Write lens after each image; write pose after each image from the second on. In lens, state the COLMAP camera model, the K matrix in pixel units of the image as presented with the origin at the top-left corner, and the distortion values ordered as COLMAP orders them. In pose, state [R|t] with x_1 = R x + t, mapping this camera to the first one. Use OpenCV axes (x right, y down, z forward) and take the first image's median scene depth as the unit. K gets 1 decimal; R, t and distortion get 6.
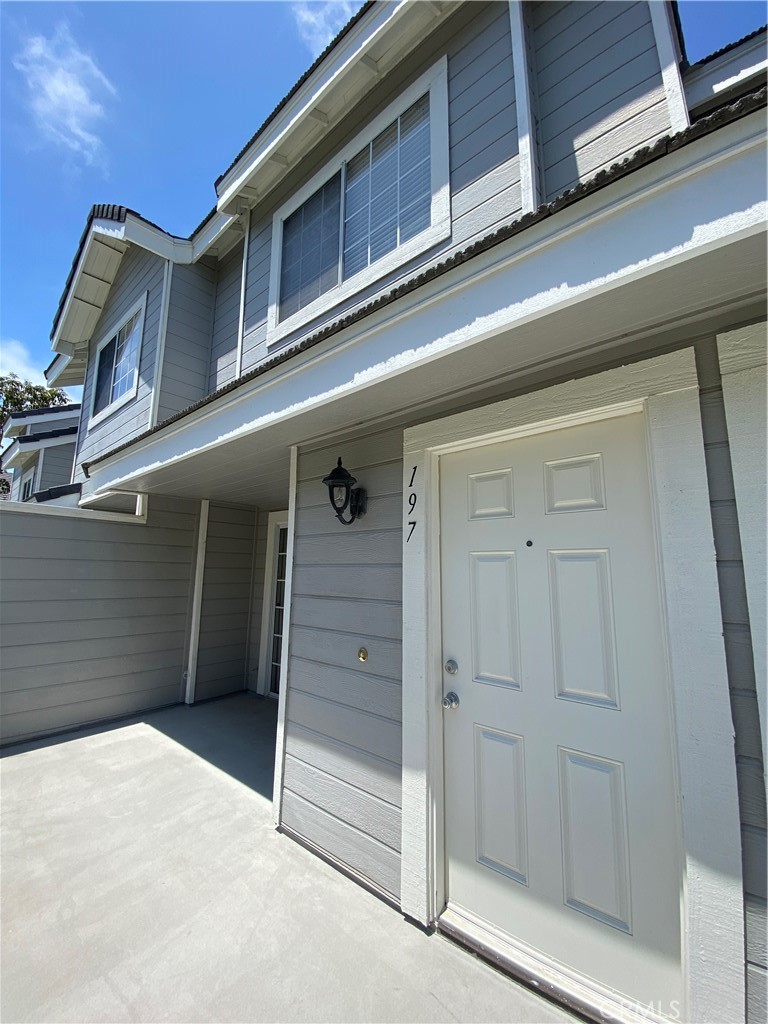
lens RADIAL K [[412.9, 0, 385.0], [0, 412.9, 505.4], [0, 0, 1]] dist [0.018314, -0.000159]
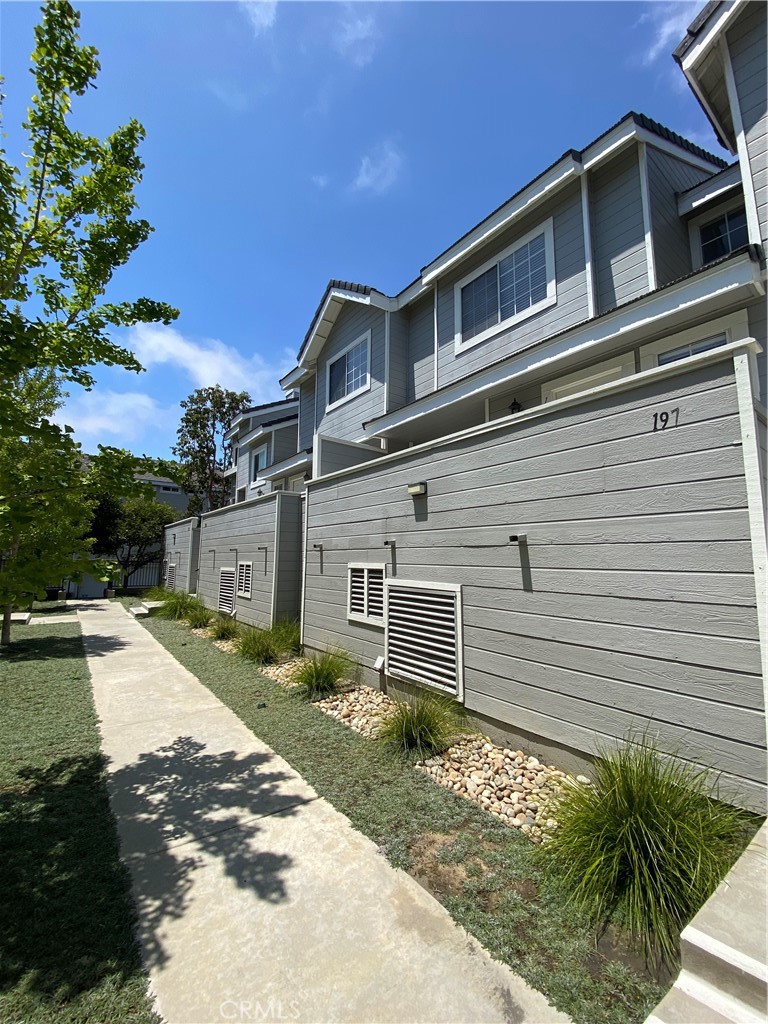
lens RADIAL K [[412.9, 0, 387.1], [0, 412.9, 512.3], [0, 0, 1]] dist [0.018314, -0.000159]
pose [[0.980787, -0.025782, -0.193372, -0.228767], [0.034923, 0.998420, 0.044016, 0.257726], [0.191931, -0.049923, 0.980138, -0.993797]]
